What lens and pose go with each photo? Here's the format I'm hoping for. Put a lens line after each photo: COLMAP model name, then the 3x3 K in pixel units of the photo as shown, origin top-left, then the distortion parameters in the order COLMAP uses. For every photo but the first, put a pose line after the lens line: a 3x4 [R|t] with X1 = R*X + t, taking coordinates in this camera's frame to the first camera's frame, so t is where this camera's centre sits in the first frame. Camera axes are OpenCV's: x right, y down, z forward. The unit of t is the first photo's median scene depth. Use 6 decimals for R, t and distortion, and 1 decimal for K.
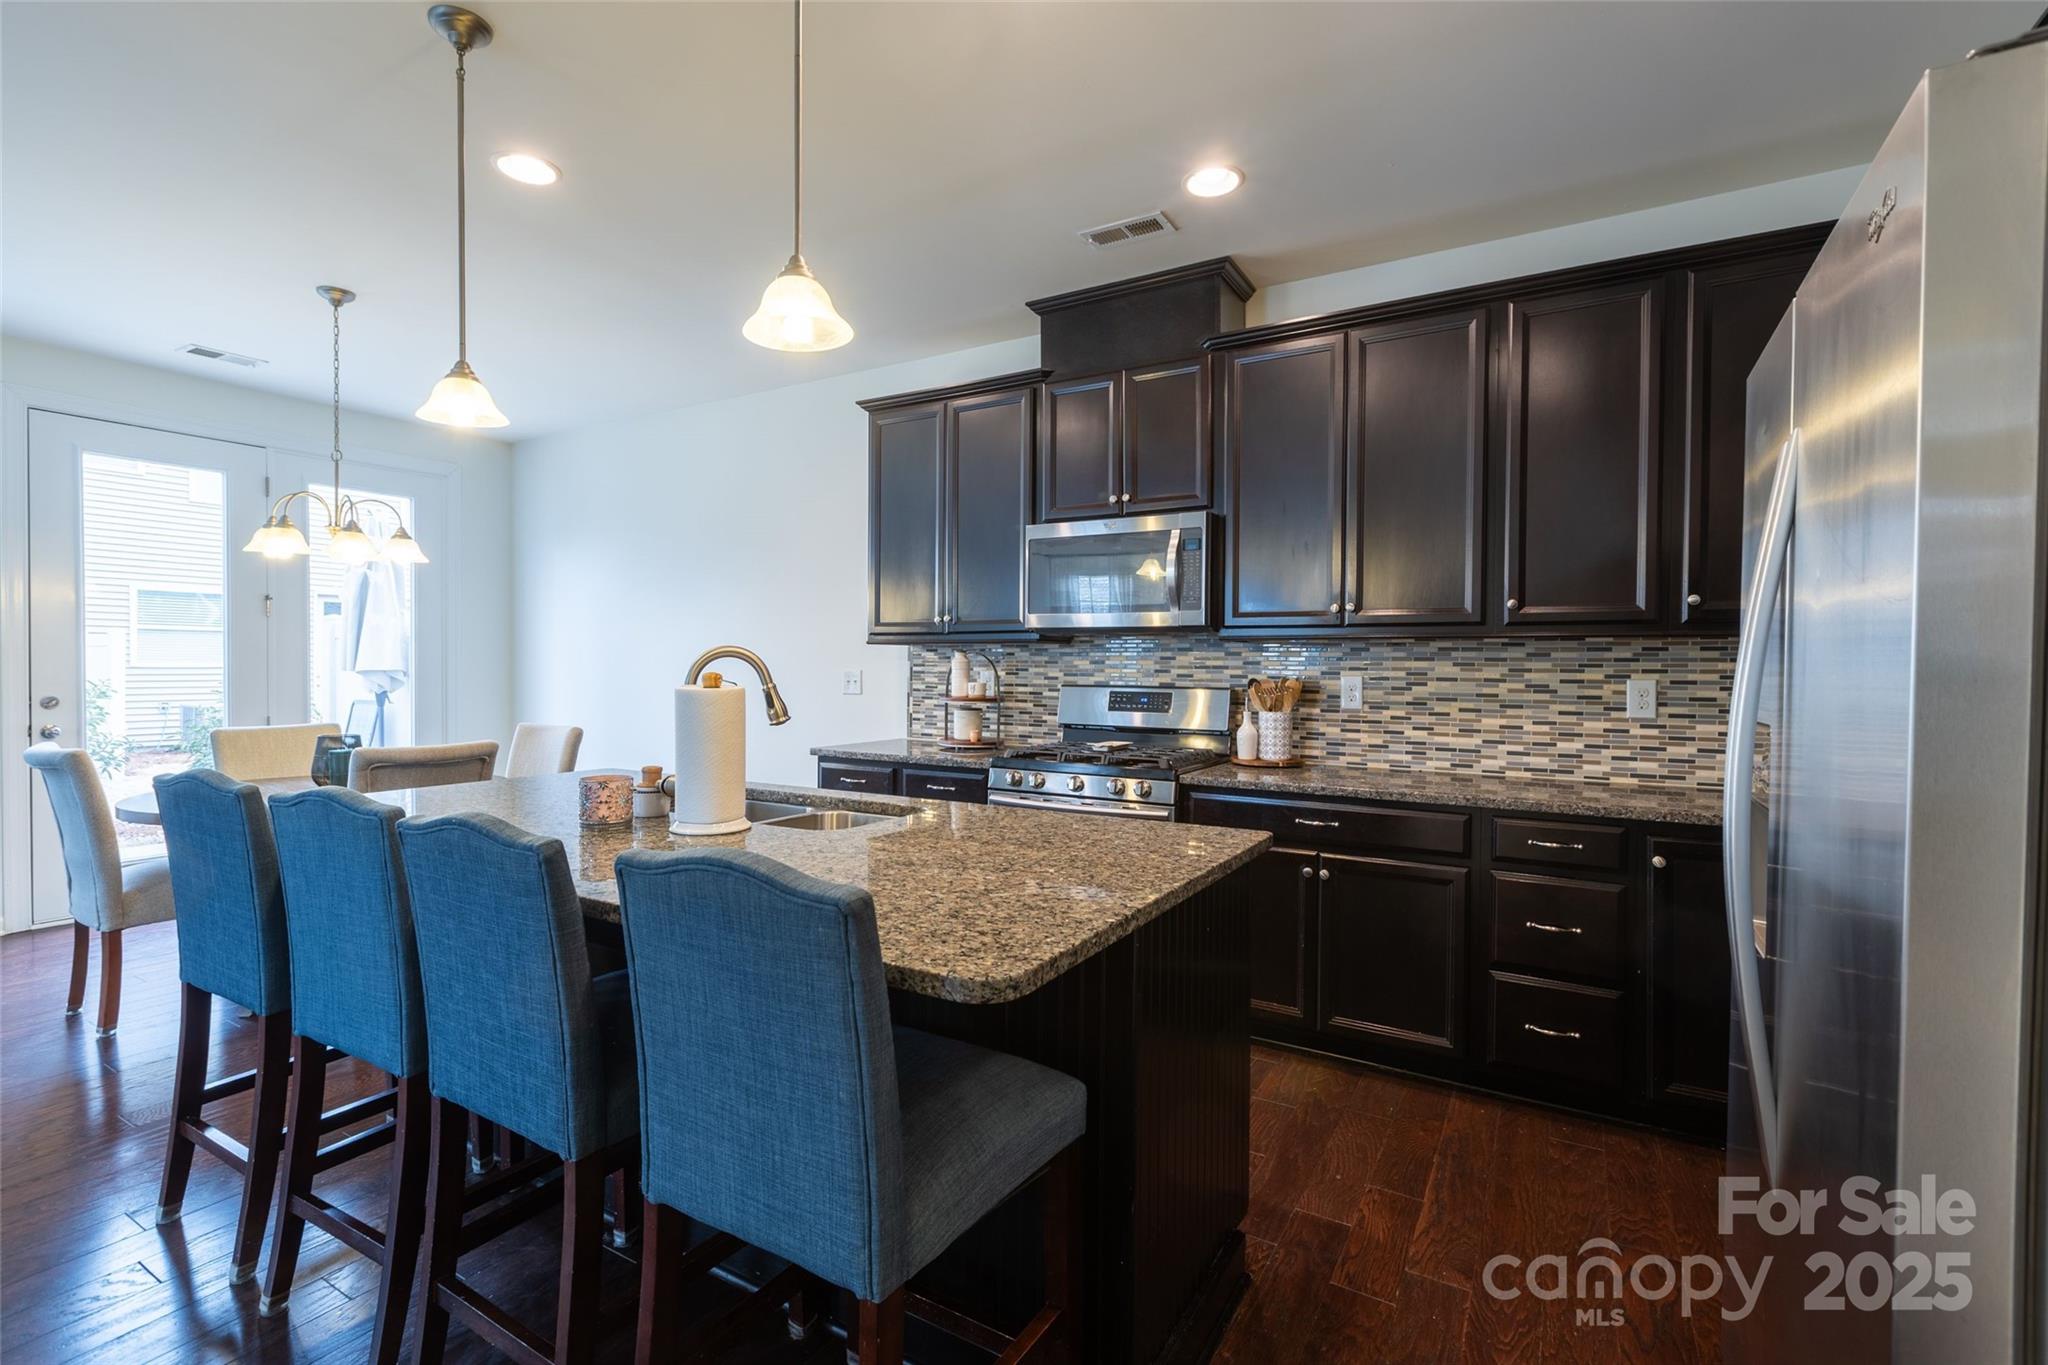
lens RADIAL K [[922.7, 0, 1028.5], [0, 922.7, 680.2], [0, 0, 1]] dist [0.003556, -0.000052]
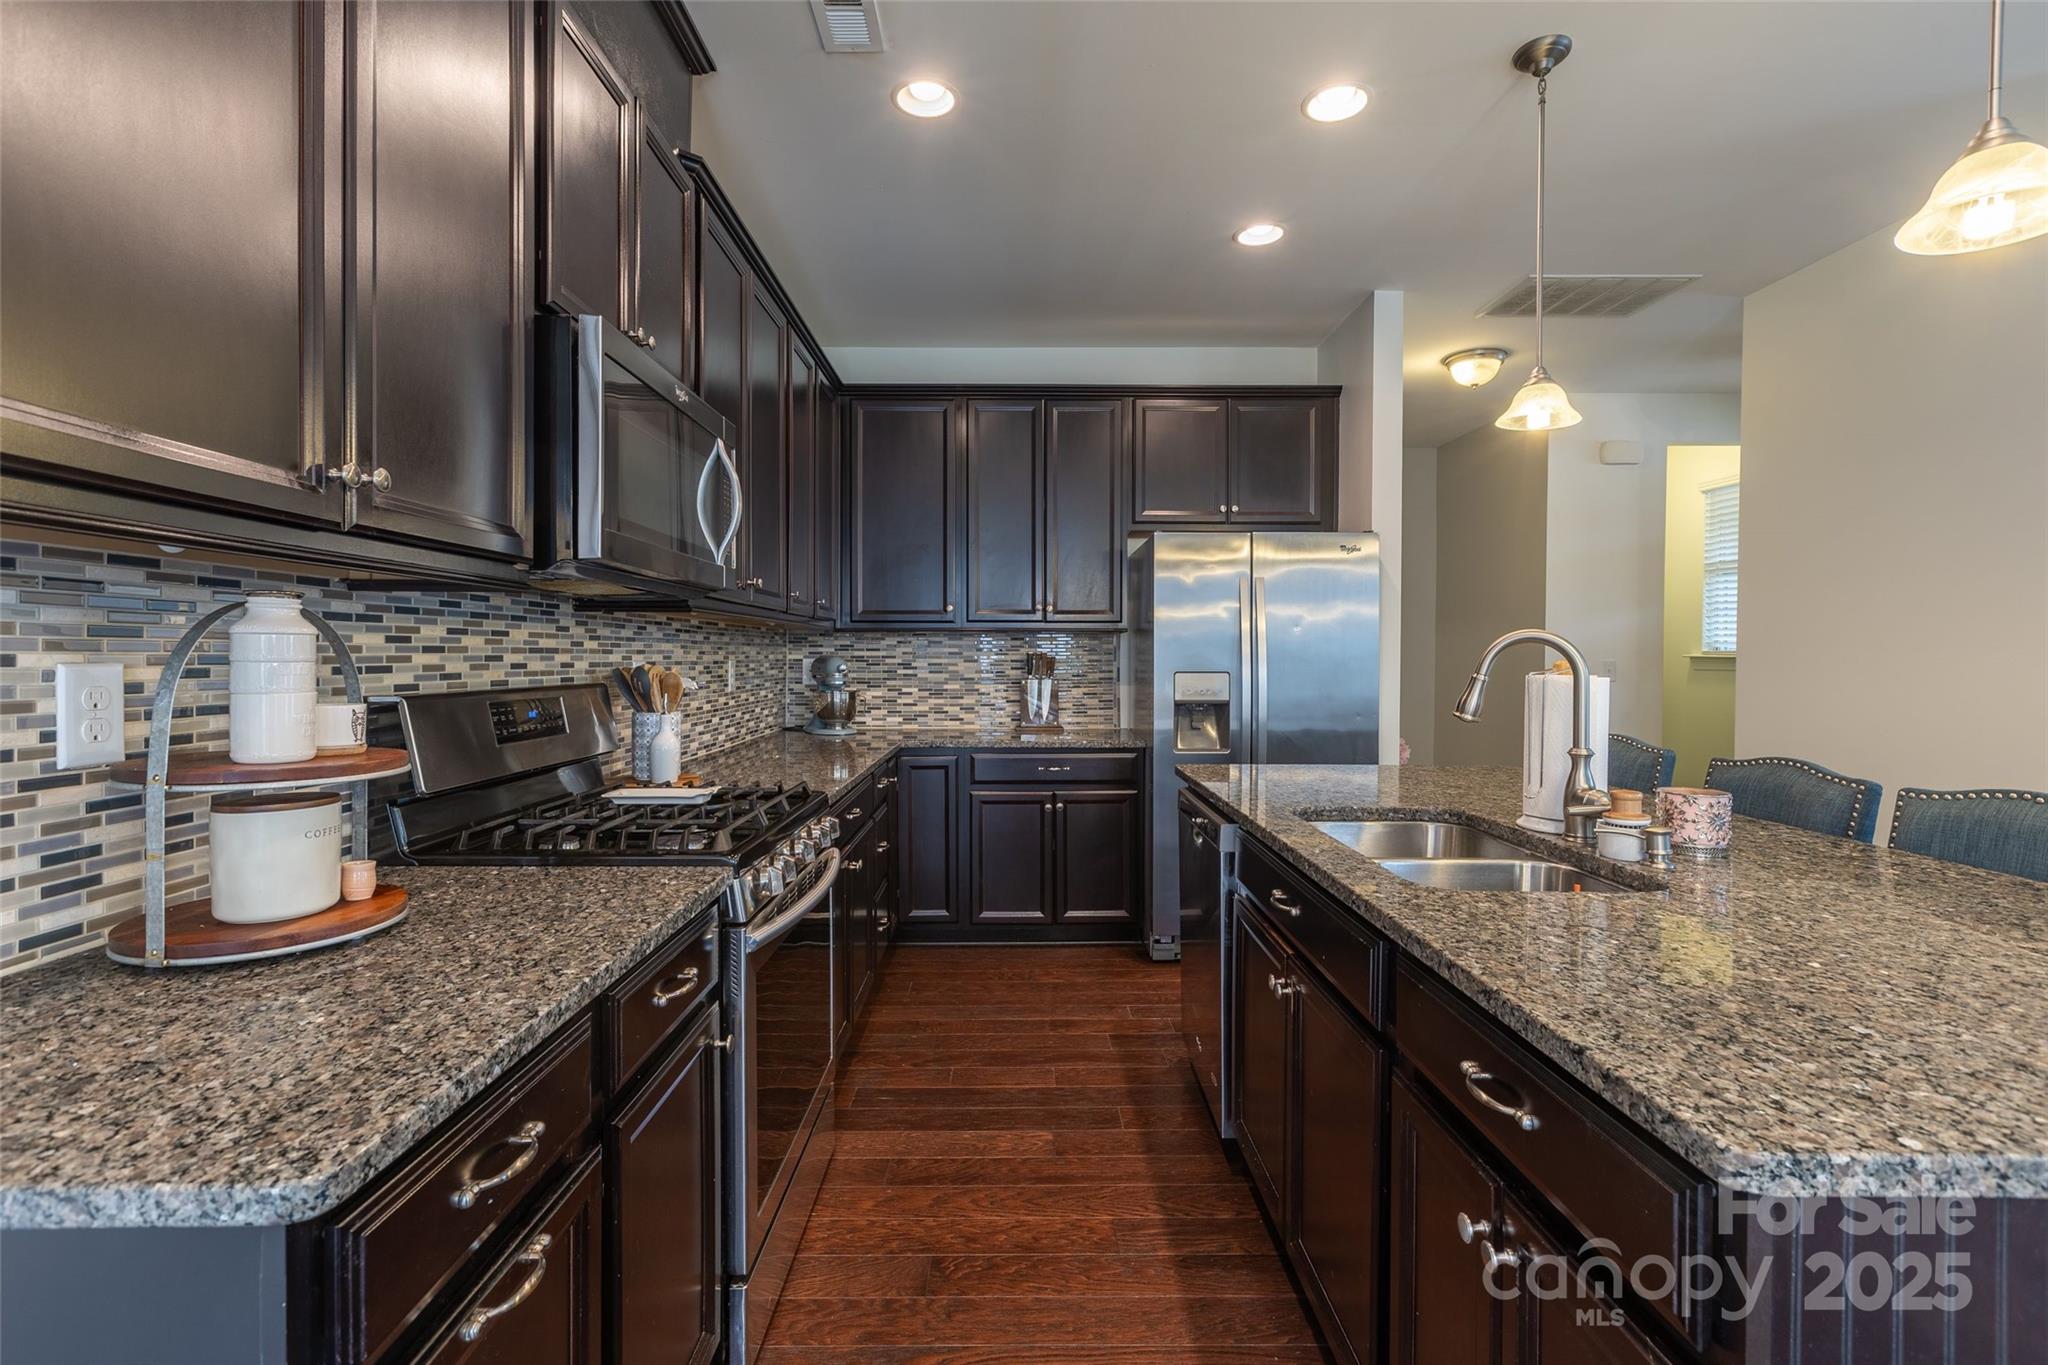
lens RADIAL K [[922.7, 0, 1018.4], [0, 922.7, 666.7], [0, 0, 1]] dist [0.003556, -0.000052]
pose [[-0.520917, -0.017523, 0.853427, -0.455065], [0.008469, 0.999634, 0.025694, -0.016098], [-0.853565, 0.020612, -0.520578, 1.044683]]
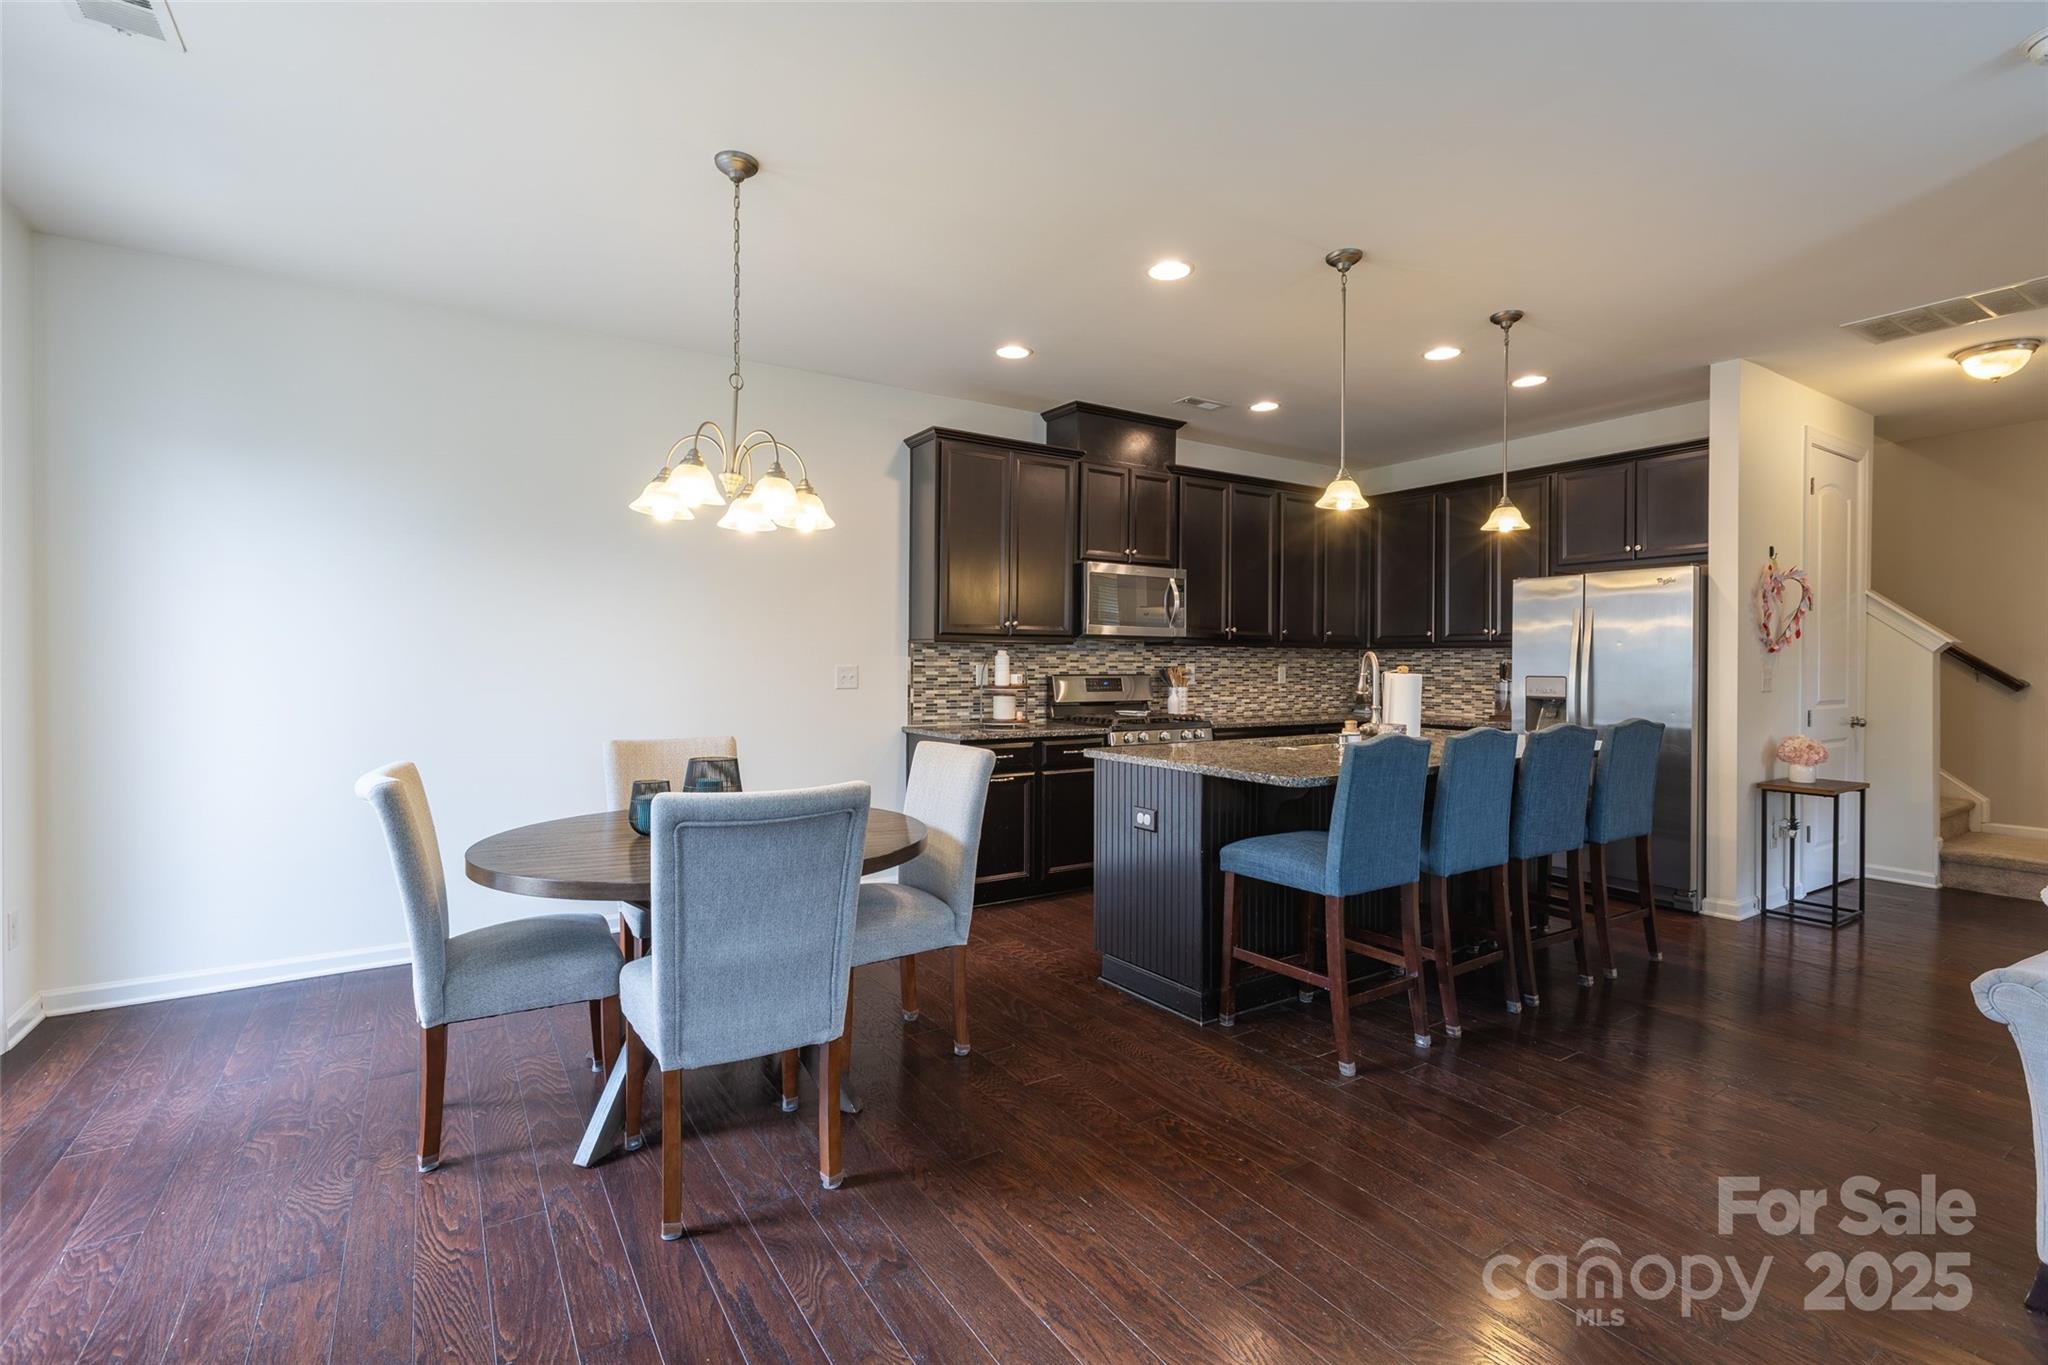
lens RADIAL K [[922.7, 0, 1013.4], [0, 922.7, 670.1], [0, 0, 1]] dist [0.003556, -0.000052]
pose [[0.443996, -0.012739, 0.895938, -1.299435], [0.012951, 0.999886, 0.007799, -0.014127], [-0.895935, 0.008140, 0.444110, 0.470312]]
